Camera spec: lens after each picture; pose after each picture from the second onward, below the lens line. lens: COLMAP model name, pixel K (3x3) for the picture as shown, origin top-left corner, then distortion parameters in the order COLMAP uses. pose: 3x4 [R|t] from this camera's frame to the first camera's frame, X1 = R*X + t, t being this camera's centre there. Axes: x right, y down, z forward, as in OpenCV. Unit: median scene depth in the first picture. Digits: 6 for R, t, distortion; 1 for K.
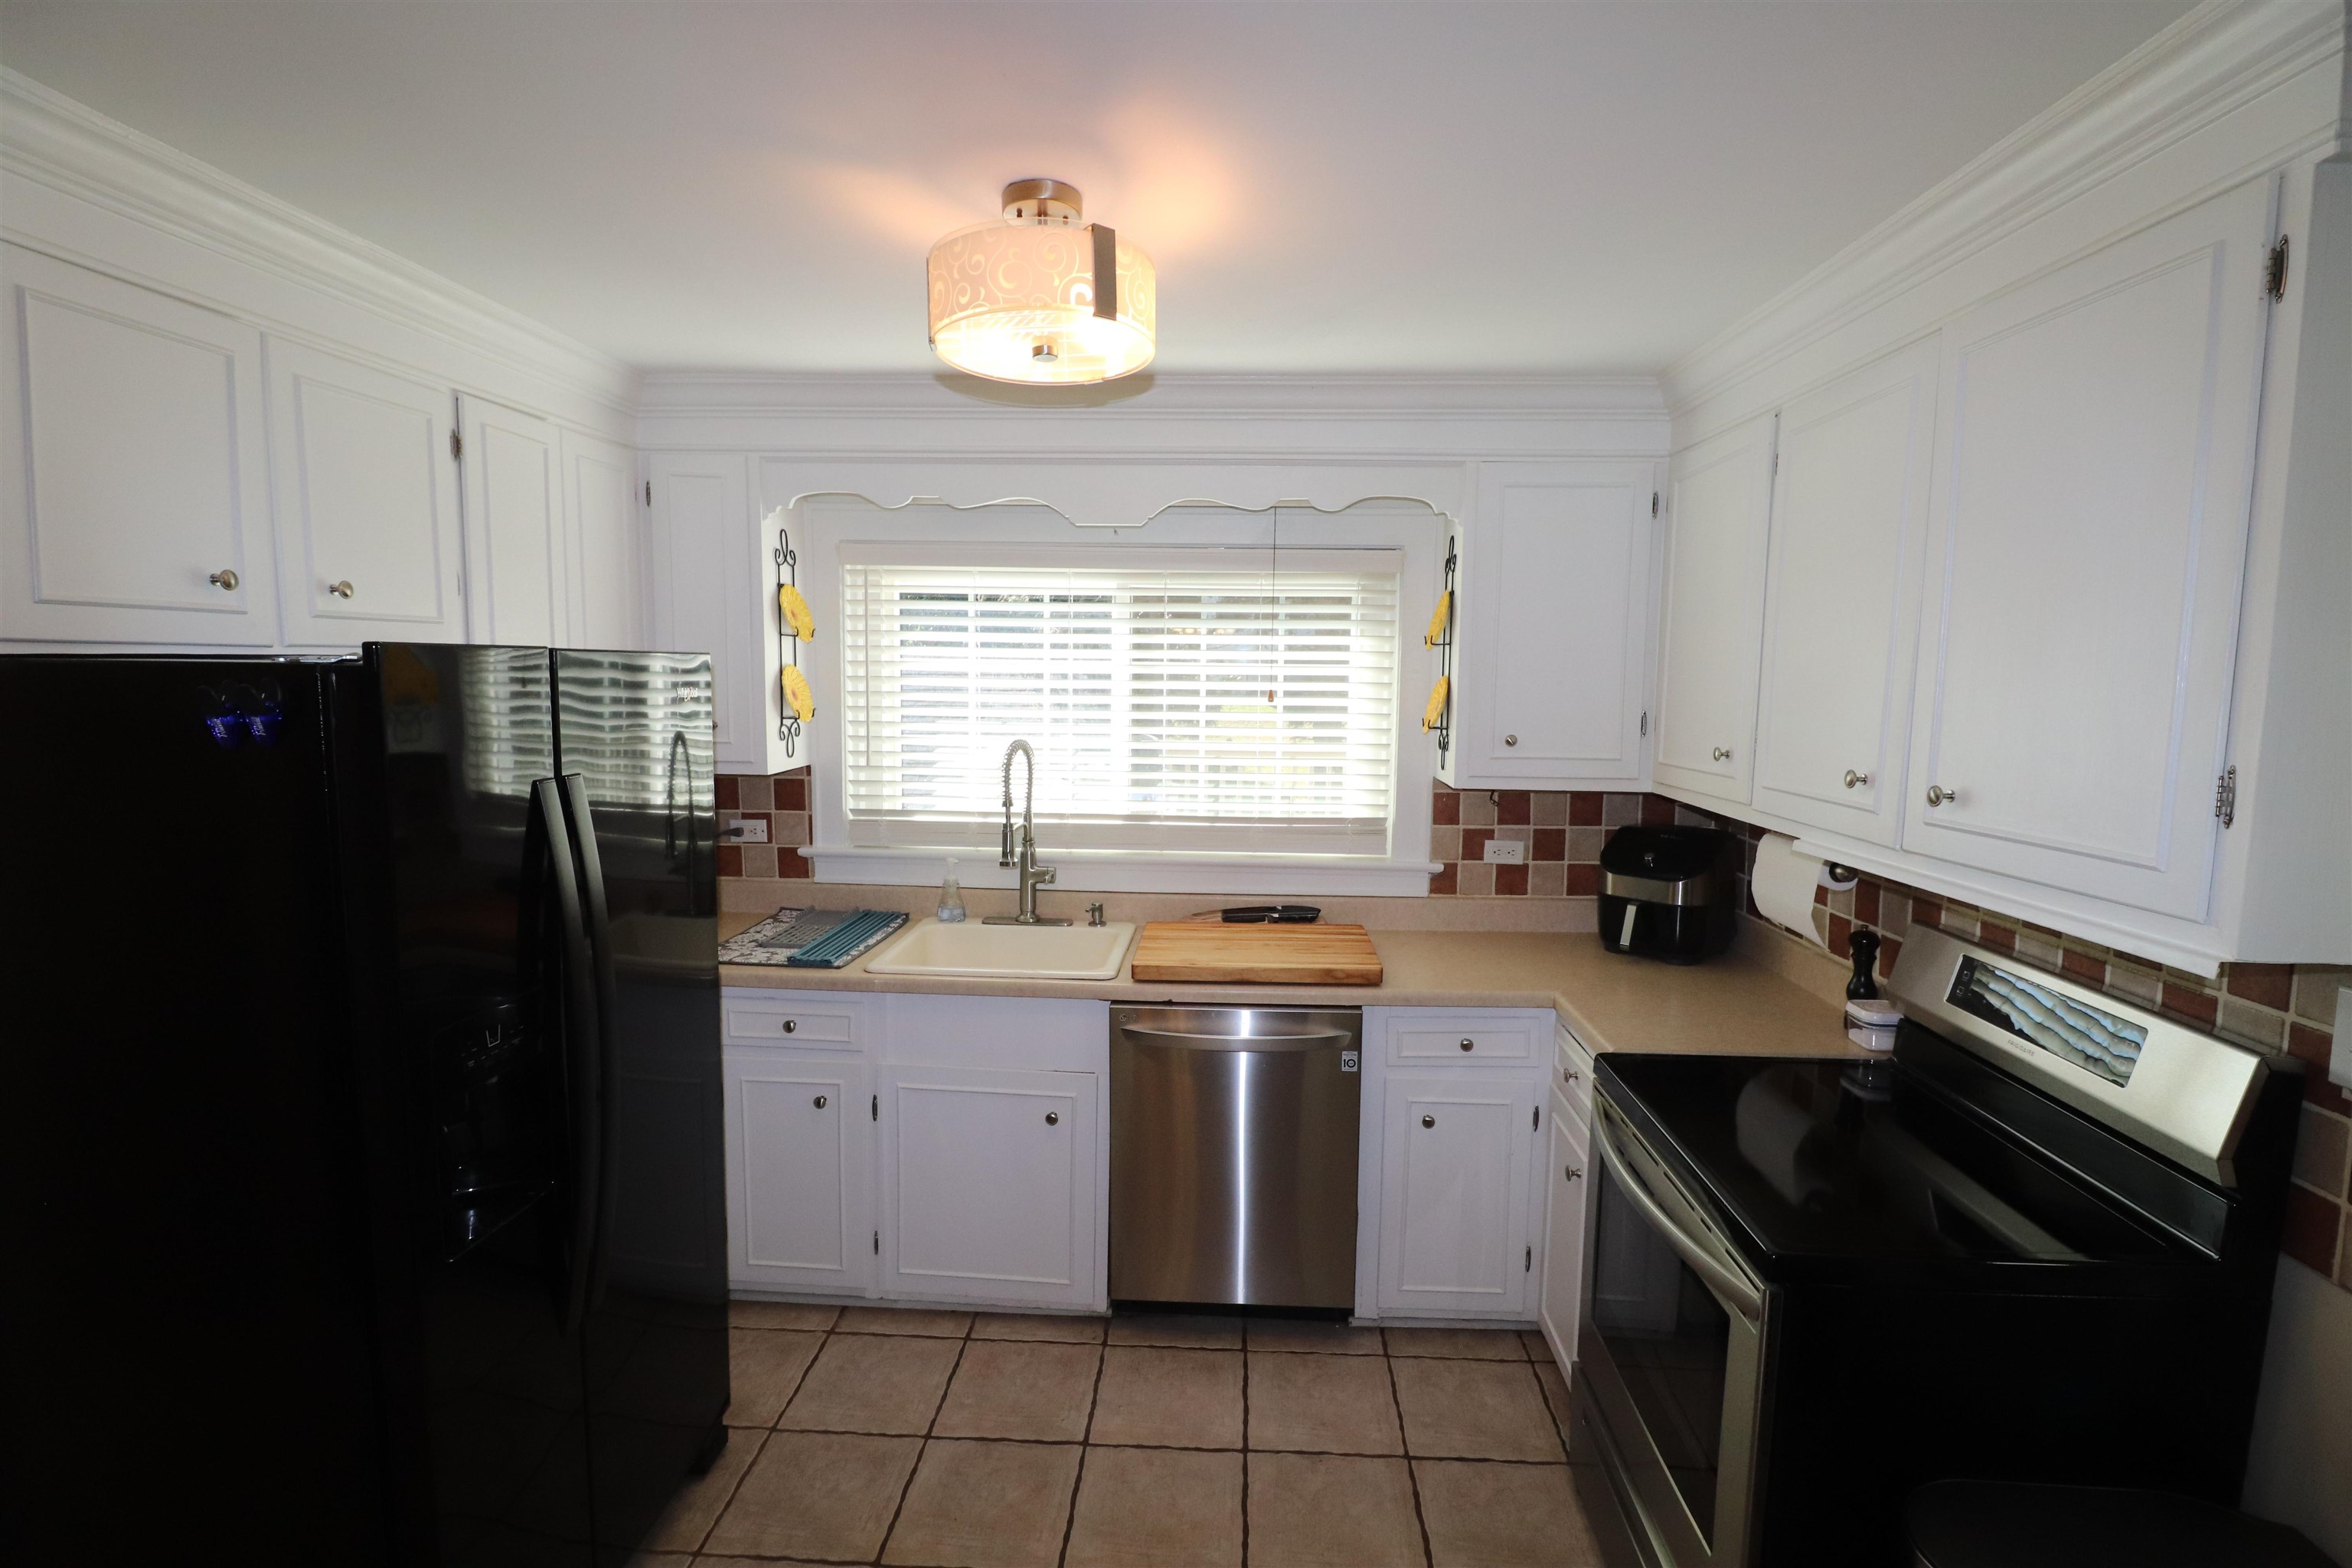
lens RADIAL K [[1088.8, 0, 1184.0], [0, 1088.8, 787.6], [0, 0, 1]] dist [0.000913, -0.012472]
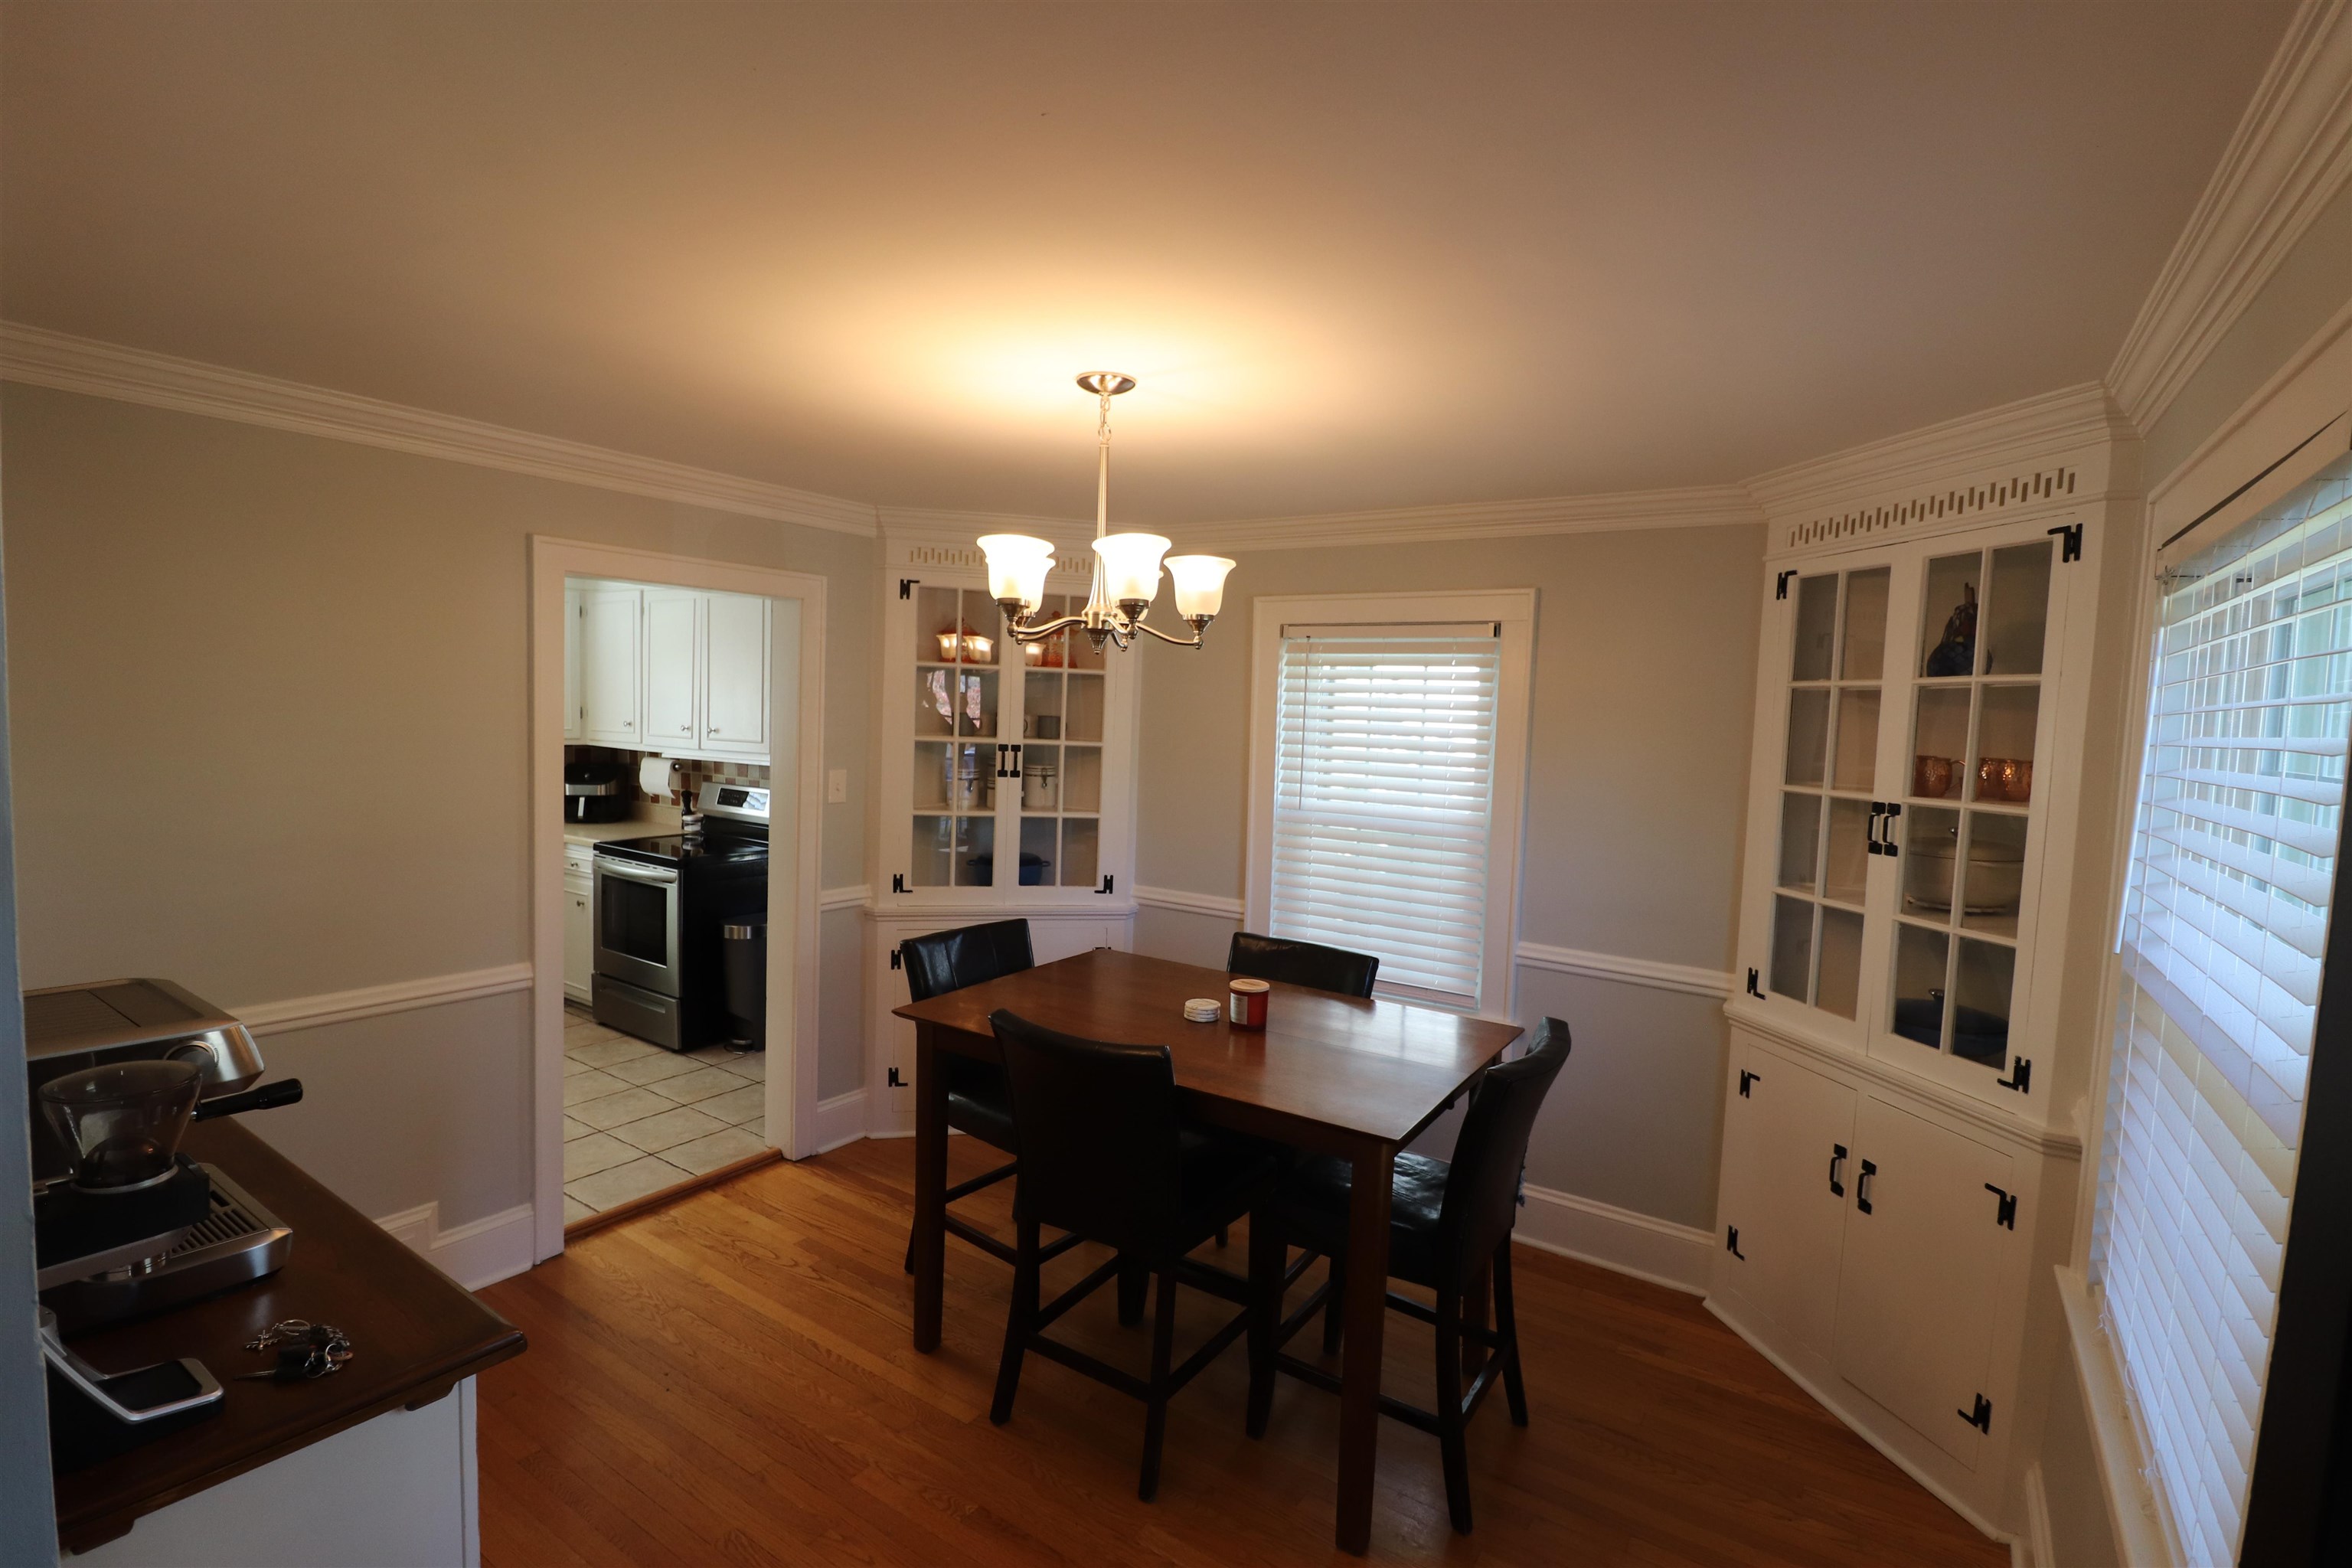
lens RADIAL K [[1088.8, 0, 1184.0], [0, 1088.8, 787.6], [0, 0, 1]] dist [0.000913, -0.012472]
pose [[0.513437, -0.057826, 0.856177, -0.752137], [0.067915, 0.997336, 0.026633, 0.105622], [-0.855436, 0.044473, 0.515996, -1.034340]]
